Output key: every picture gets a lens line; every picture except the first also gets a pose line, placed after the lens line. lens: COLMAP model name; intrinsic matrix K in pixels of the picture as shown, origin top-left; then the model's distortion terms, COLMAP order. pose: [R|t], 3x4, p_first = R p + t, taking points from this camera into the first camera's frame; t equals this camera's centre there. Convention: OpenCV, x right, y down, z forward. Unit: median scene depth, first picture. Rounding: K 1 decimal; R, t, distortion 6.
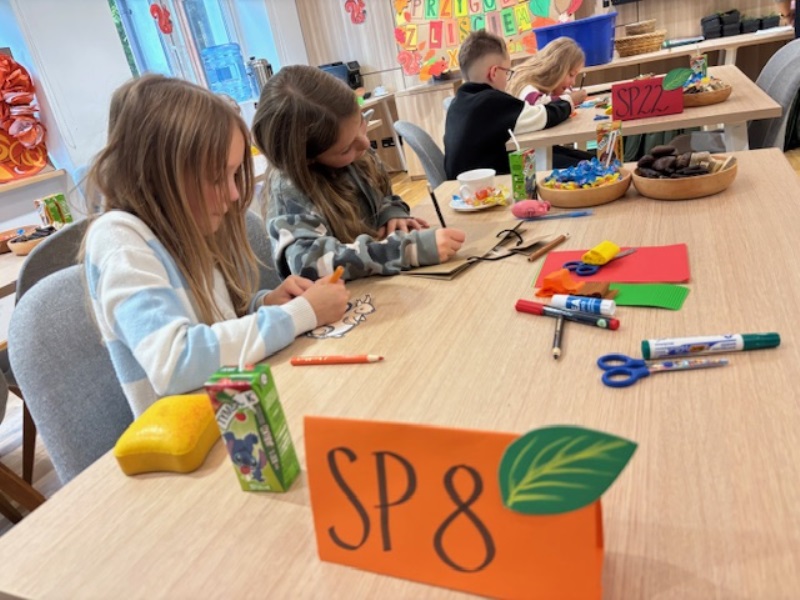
lens RADIAL K [[616.3, 0, 393.0], [0, 616.3, 303.6], [0, 0, 1]] dist [0.051137, -0.061162]
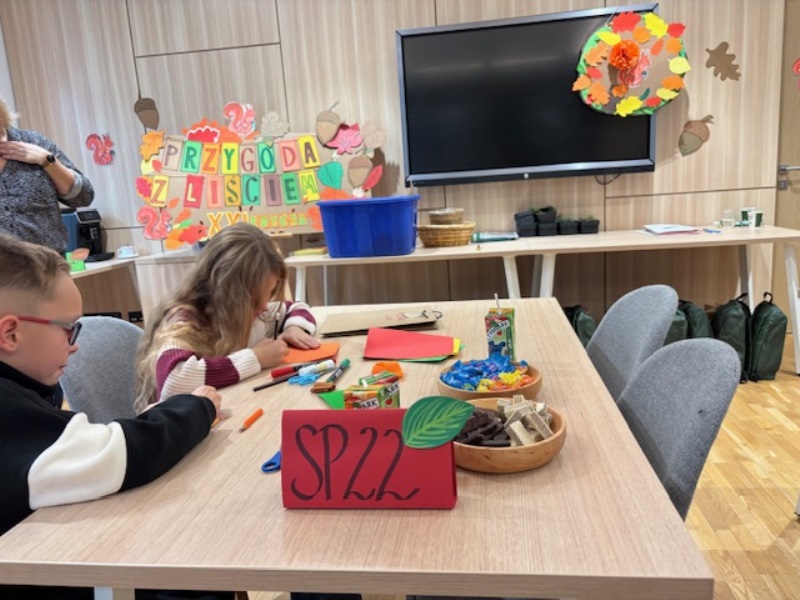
lens RADIAL K [[601.3, 0, 401.1], [0, 601.3, 304.9], [0, 0, 1]] dist [0.012606, -0.020611]
pose [[0.966929, 0.070997, 0.244965, 0.145182], [-0.018124, 0.977174, -0.211667, -0.150868], [-0.254401, 0.200227, 0.946144, 0.274056]]
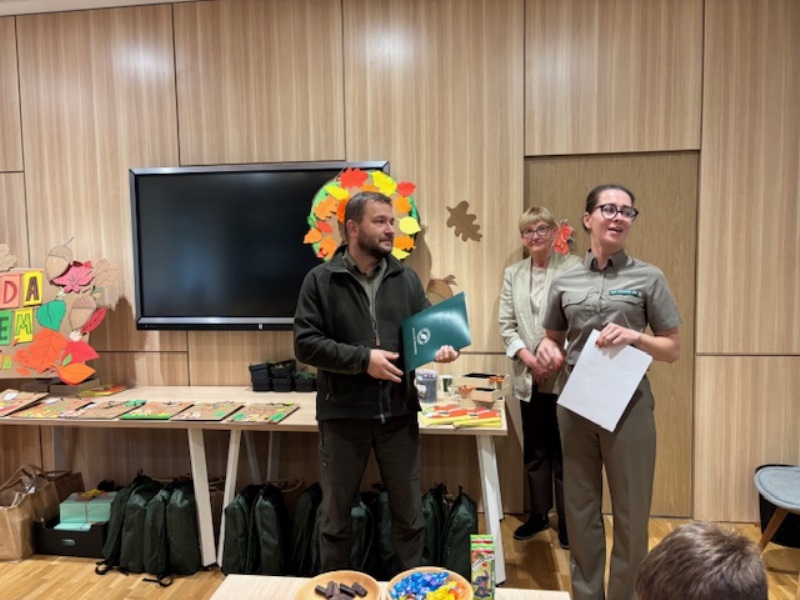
lens RADIAL K [[601.3, 0, 417.0], [0, 601.3, 304.8], [0, 0, 1]] dist [0.012606, -0.020611]
pose [[0.960661, 0.146222, 0.236113, 0.481897], [-0.067830, 0.947959, -0.311084, -0.292440], [-0.269312, 0.282831, 0.920585, 0.212091]]
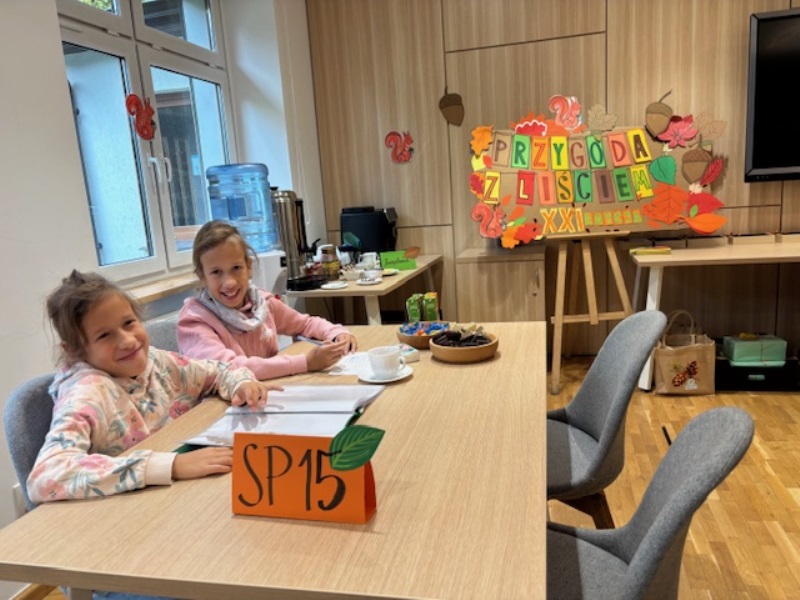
lens RADIAL K [[601.3, 0, 380.6], [0, 601.3, 317.6], [0, 0, 1]] dist [0.012606, -0.020611]
pose [[0.985893, 0.088188, 0.142259, -0.188890], [-0.057614, 0.976802, -0.206247, -0.132082], [-0.157148, 0.195141, 0.968104, 0.378815]]
